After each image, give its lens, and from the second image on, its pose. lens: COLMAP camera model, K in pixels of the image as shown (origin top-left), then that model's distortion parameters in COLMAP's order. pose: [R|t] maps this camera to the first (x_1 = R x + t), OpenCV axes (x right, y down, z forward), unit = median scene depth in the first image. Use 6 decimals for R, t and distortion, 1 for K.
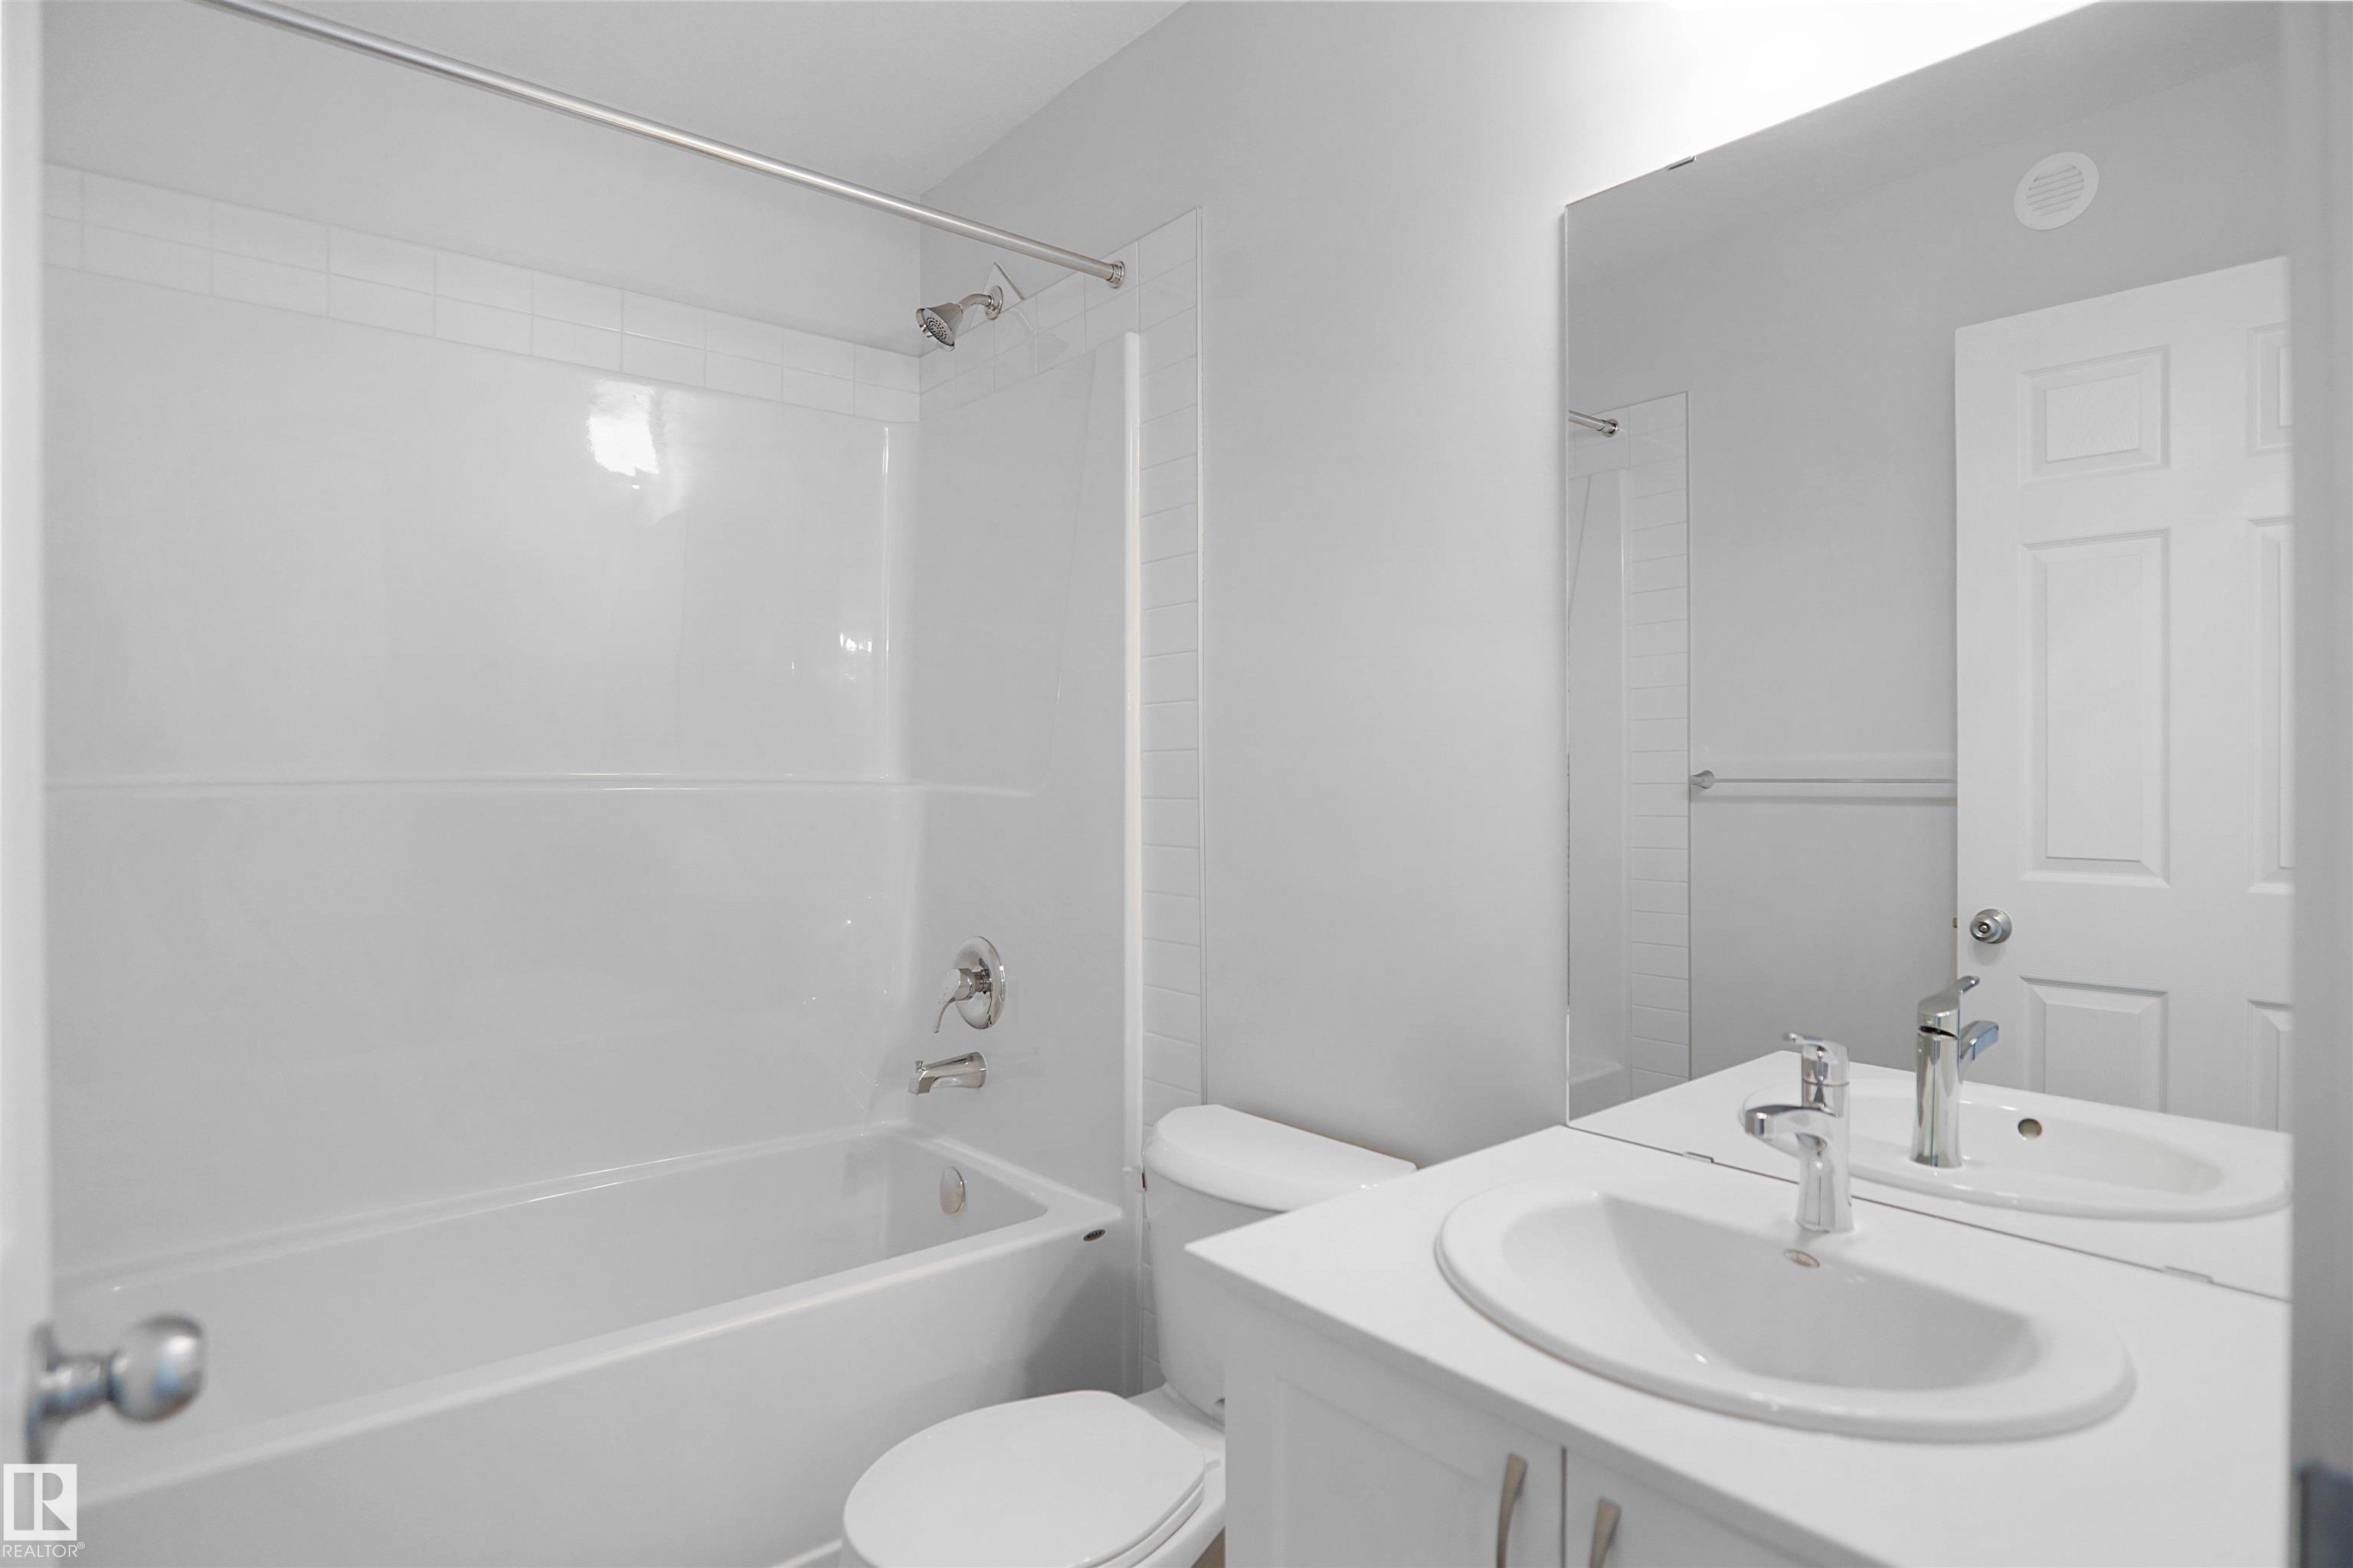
lens RADIAL K [[1271.6, 0, 1177.7], [0, 1271.6, 793.8], [0, 0, 1]] dist [-0.020059, 0.002643]
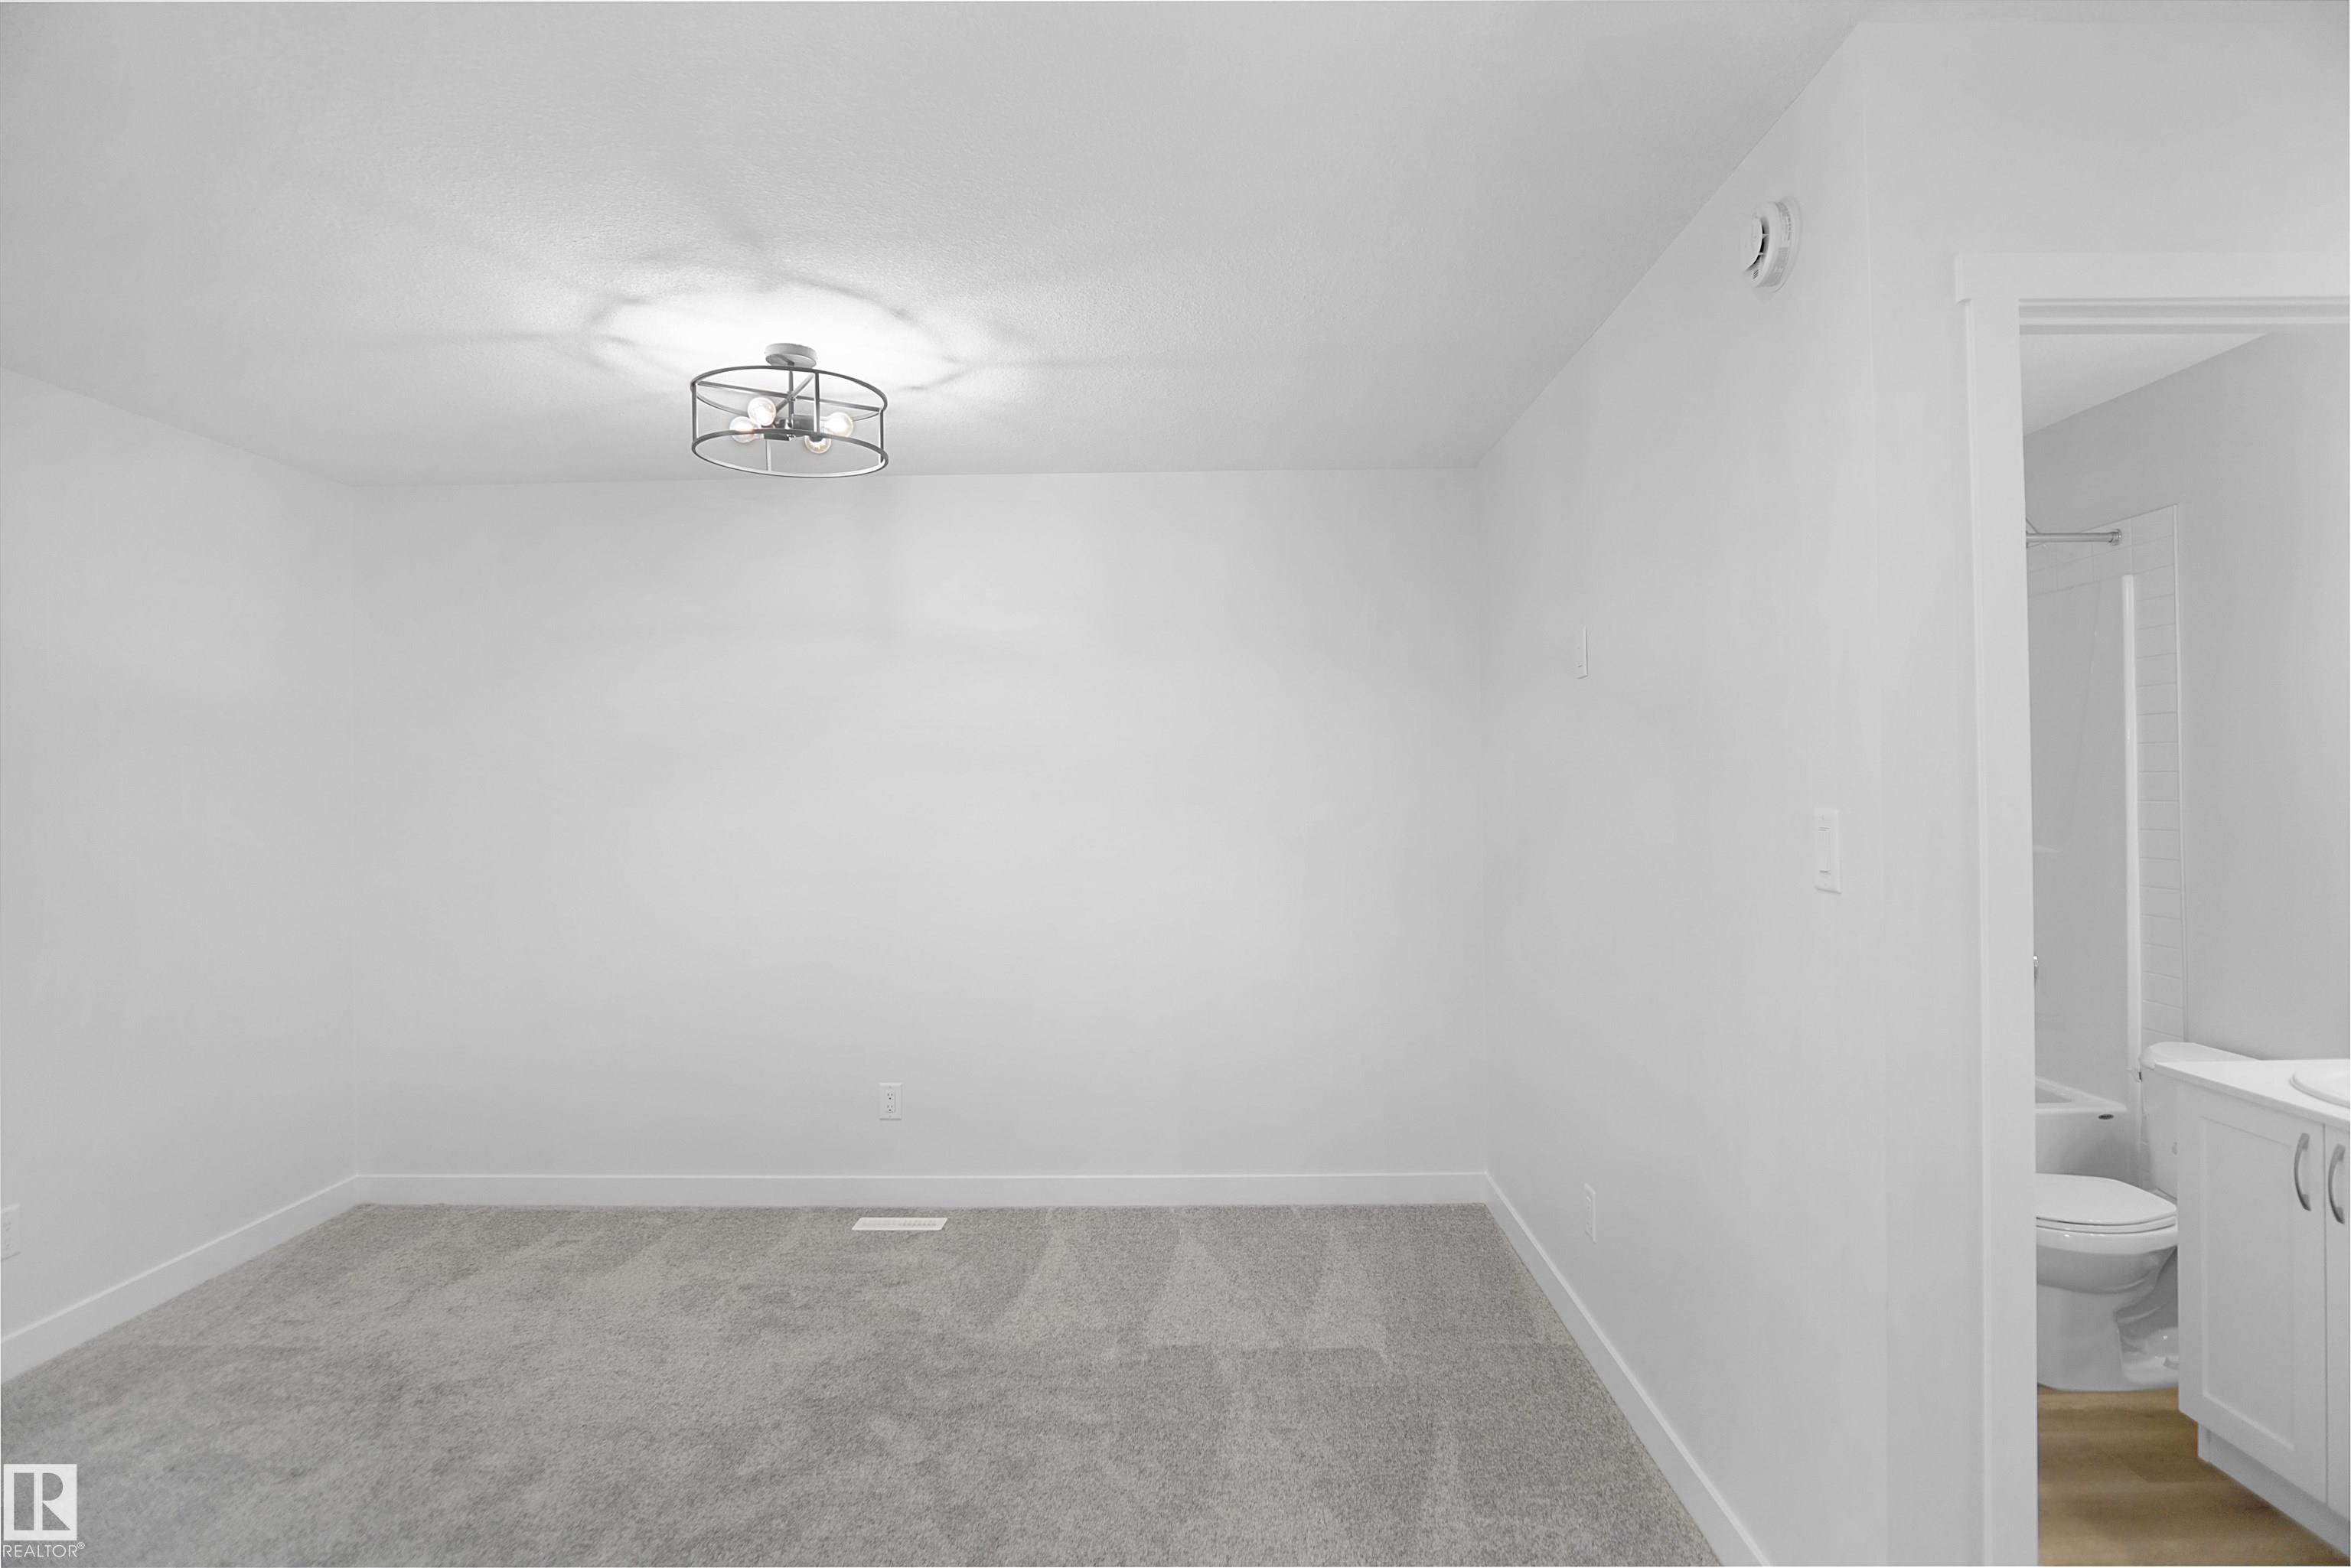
lens RADIAL K [[1270.4, 0, 1183.5], [0, 1270.4, 776.8], [0, 0, 1]] dist [-0.020059, 0.002643]
pose [[0.777724, -0.010096, -0.628525, 0.034663], [0.010240, 0.999942, -0.003391, -0.108490], [0.628523, -0.003799, 0.777782, -1.074541]]
